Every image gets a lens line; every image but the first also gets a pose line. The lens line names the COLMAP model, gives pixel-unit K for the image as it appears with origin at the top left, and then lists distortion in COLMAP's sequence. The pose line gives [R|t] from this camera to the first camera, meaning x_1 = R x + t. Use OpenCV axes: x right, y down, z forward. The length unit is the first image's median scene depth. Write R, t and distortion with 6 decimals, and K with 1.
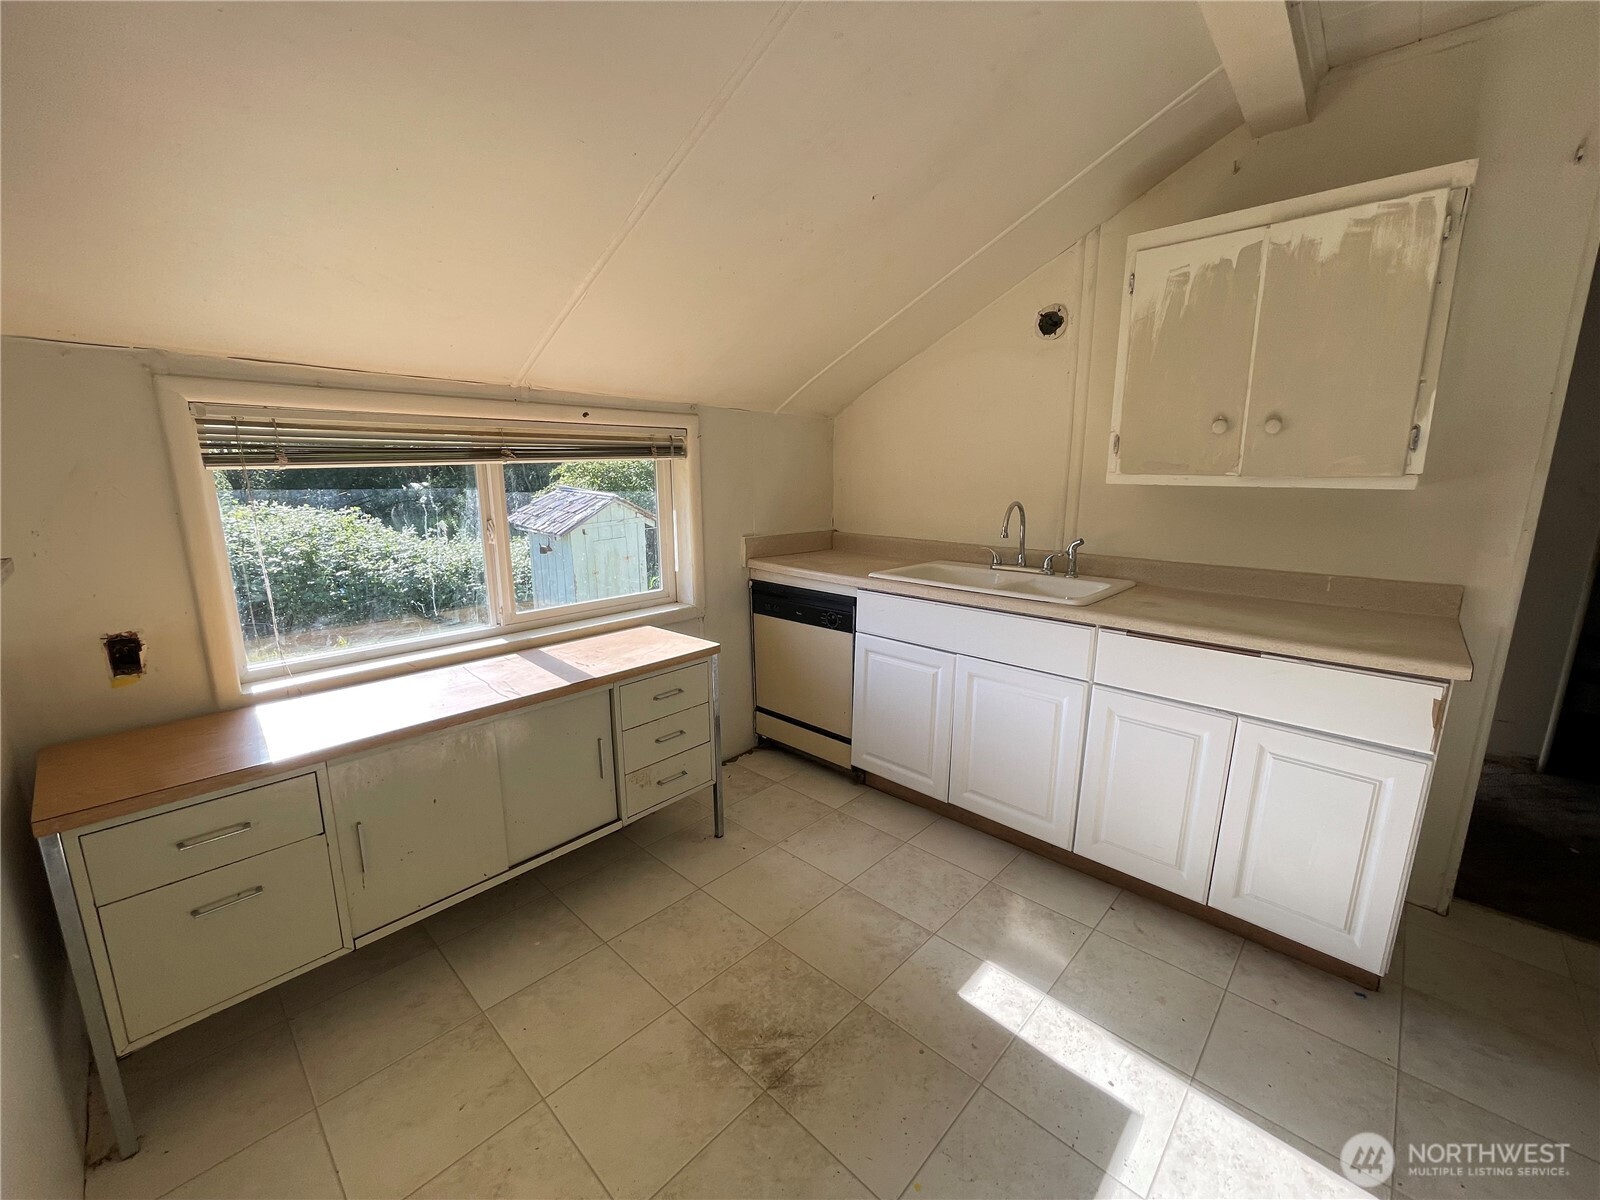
lens RADIAL K [[645.1, 0, 795.3], [0, 645.1, 599.0], [0, 0, 1]] dist [-0.000387, -0.000271]
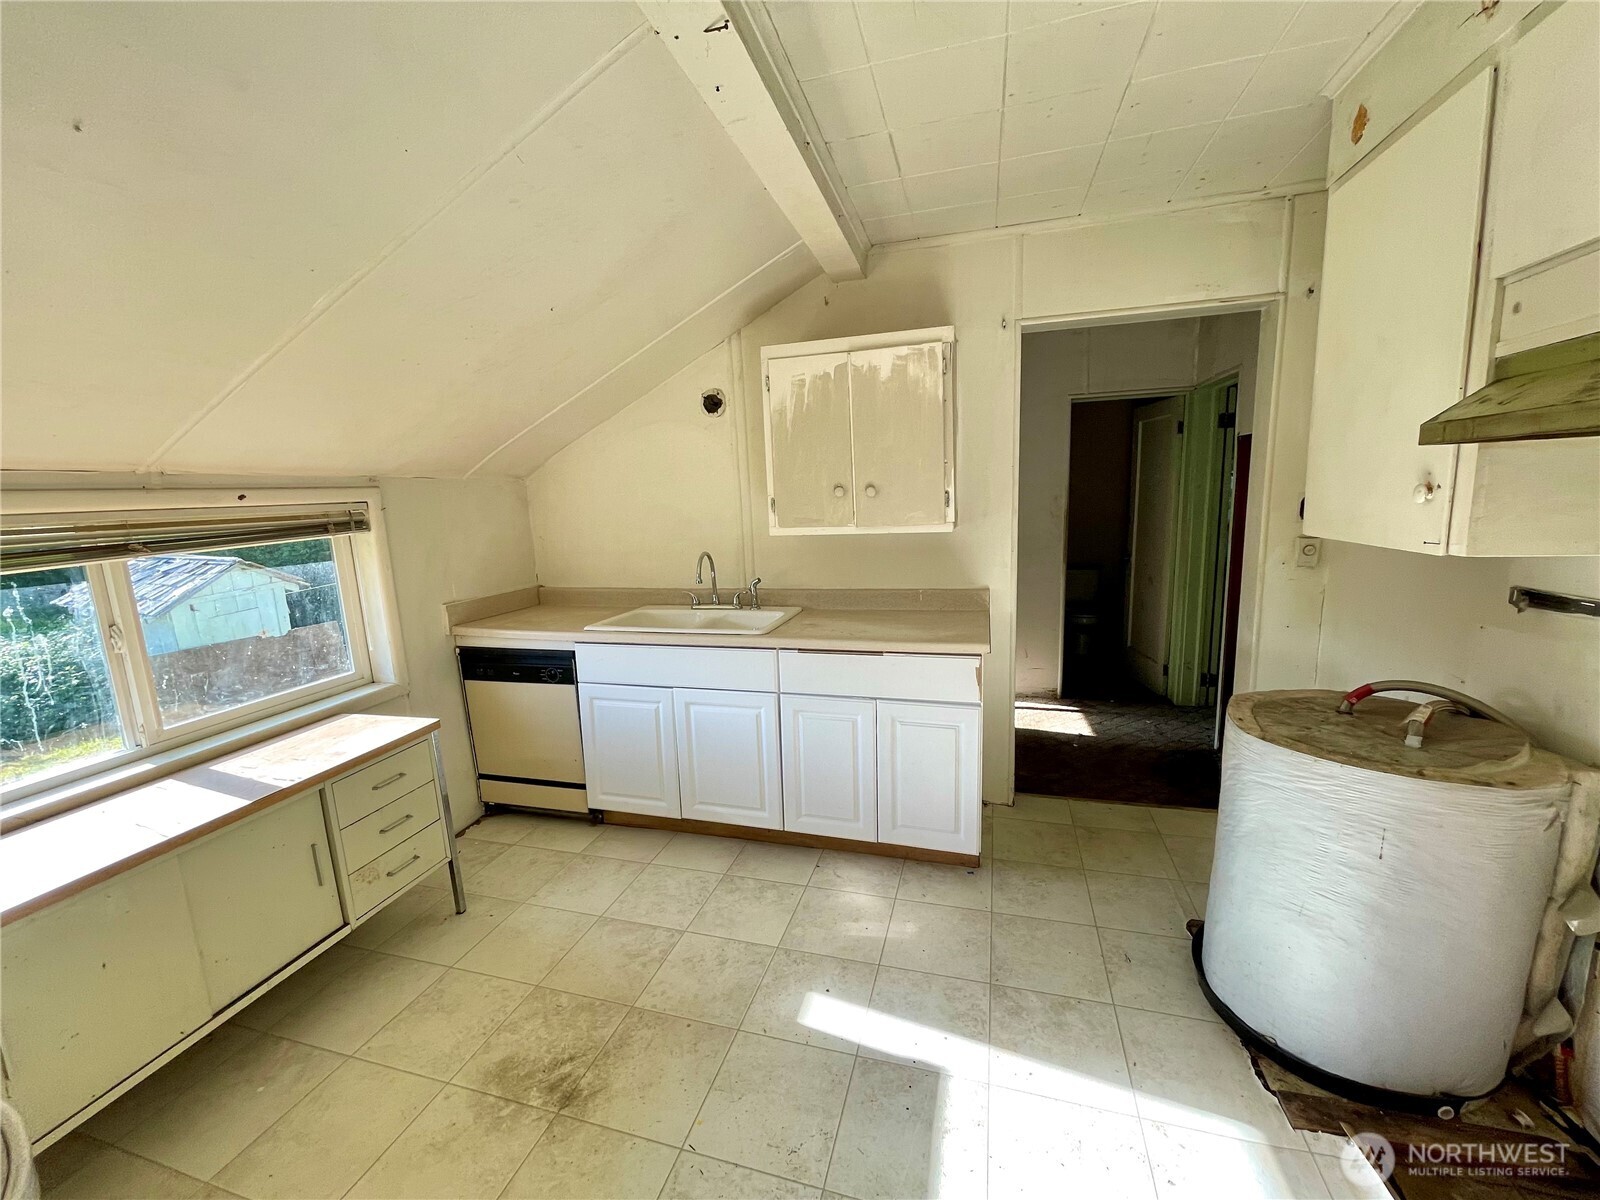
lens RADIAL K [[645.1, 0, 795.3], [0, 645.1, 599.0], [0, 0, 1]] dist [-0.000387, -0.000271]
pose [[0.891959, -0.111216, 0.438223, -0.044939], [0.130535, 0.991343, -0.014100, -0.029282], [-0.432862, 0.069780, 0.898755, -0.153697]]
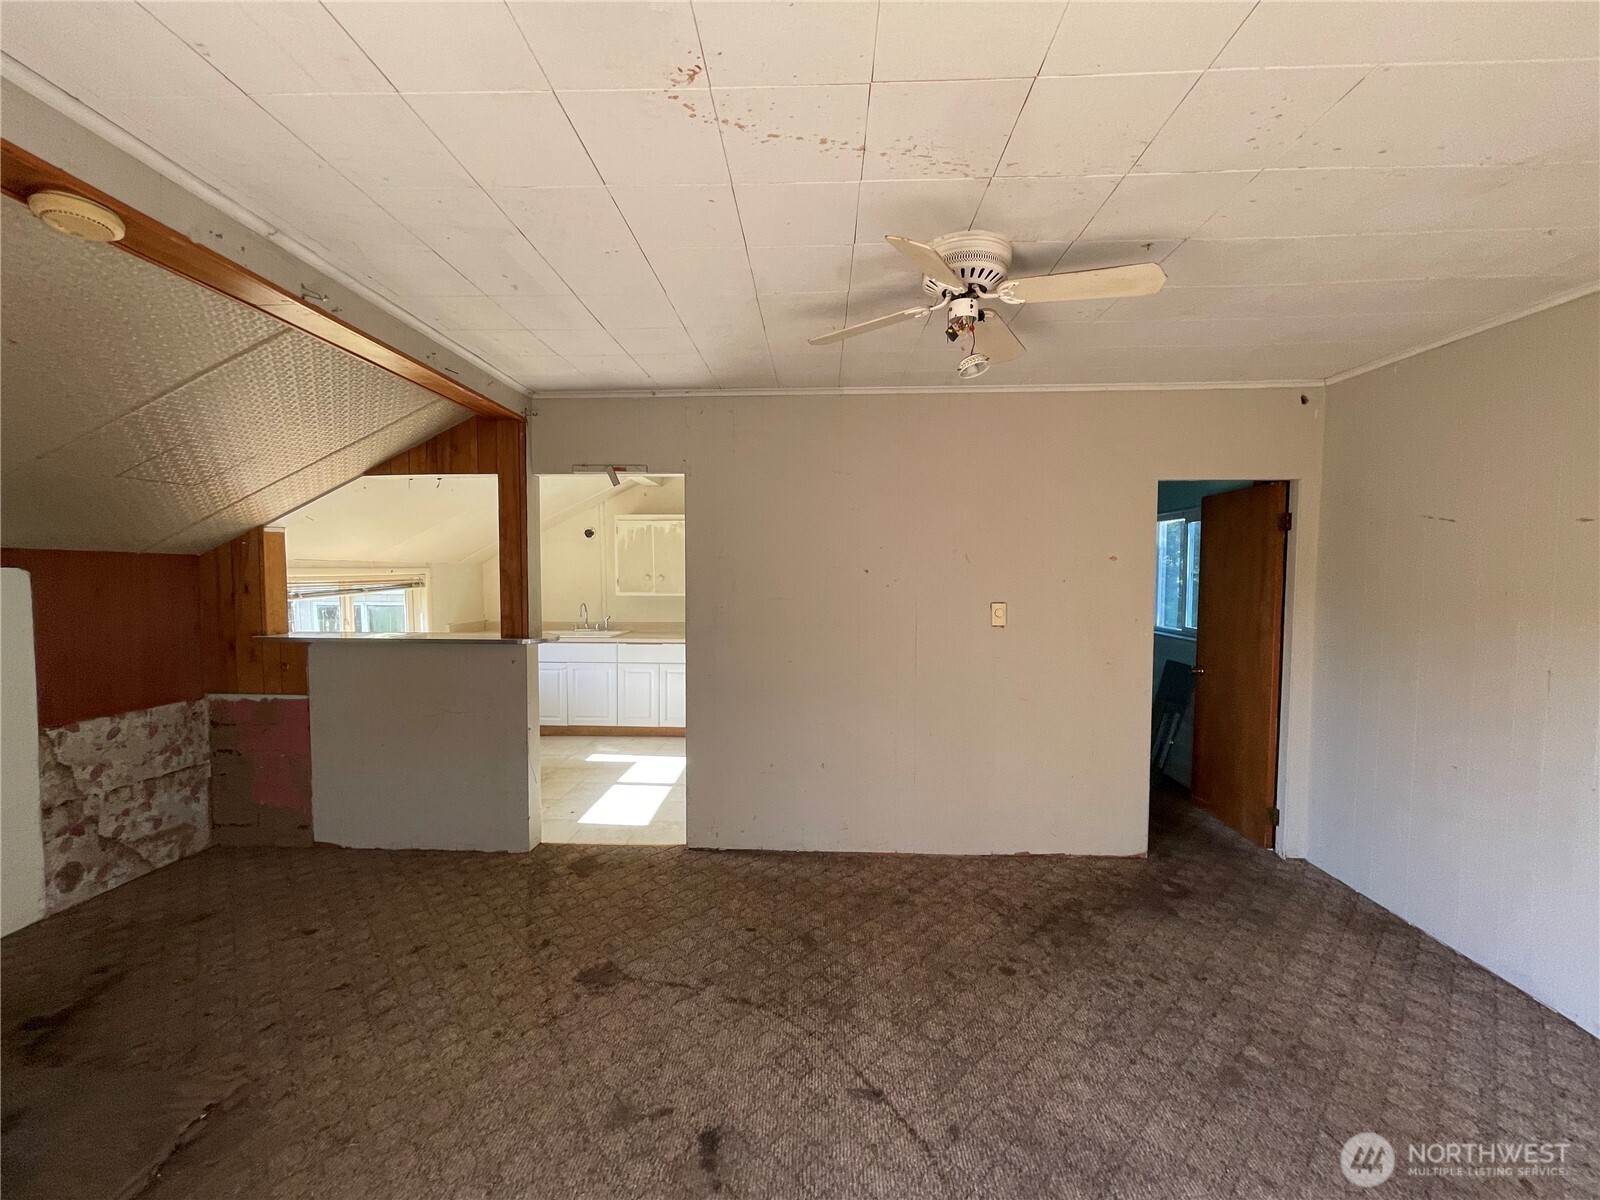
lens RADIAL K [[645.1, 0, 795.3], [0, 645.1, 599.0], [0, 0, 1]] dist [-0.000387, -0.000271]
pose [[0.758429, -0.031581, 0.650991, -0.758893], [0.130290, 0.986011, -0.103959, 0.231507], [-0.638600, 0.163663, 0.751933, -1.619937]]
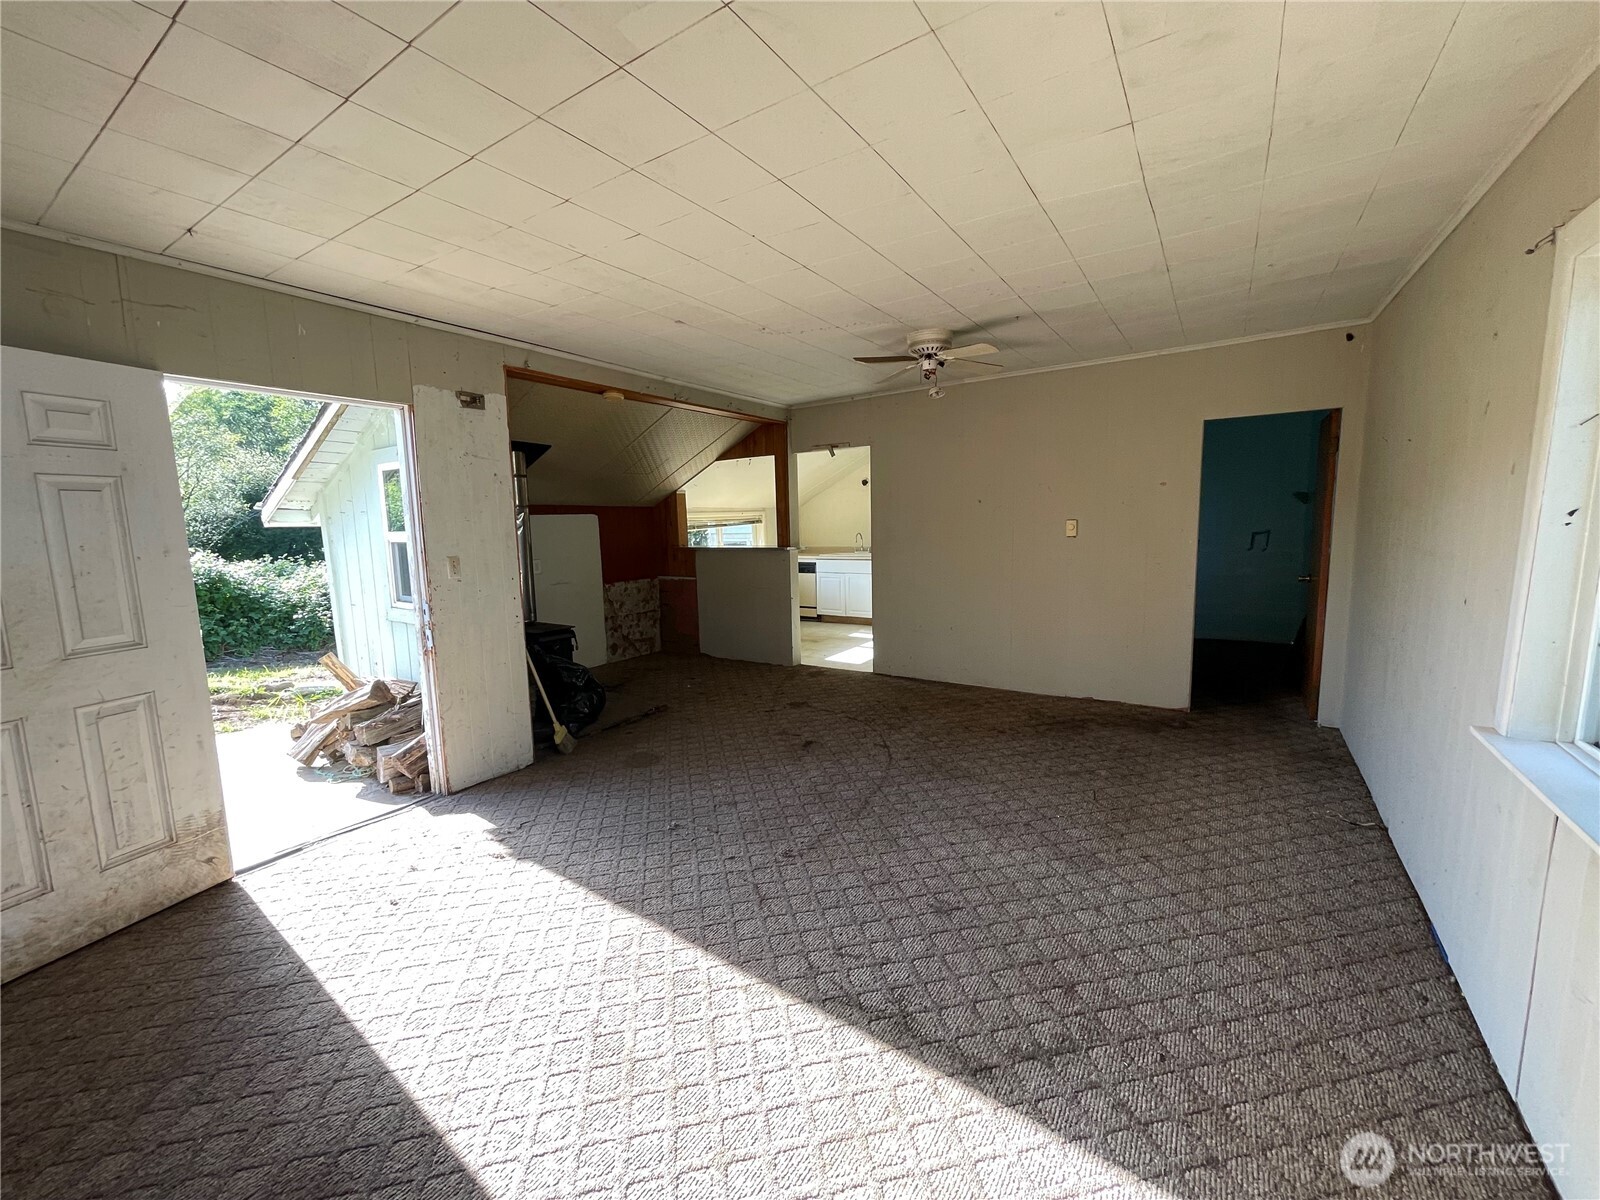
lens RADIAL K [[645.1, 0, 795.3], [0, 645.1, 599.0], [0, 0, 1]] dist [-0.000387, -0.000271]
pose [[0.986695, -0.052582, 0.153844, -0.652779], [0.064250, 0.995342, -0.071877, 0.509767], [-0.149348, 0.080805, 0.985477, -2.772801]]
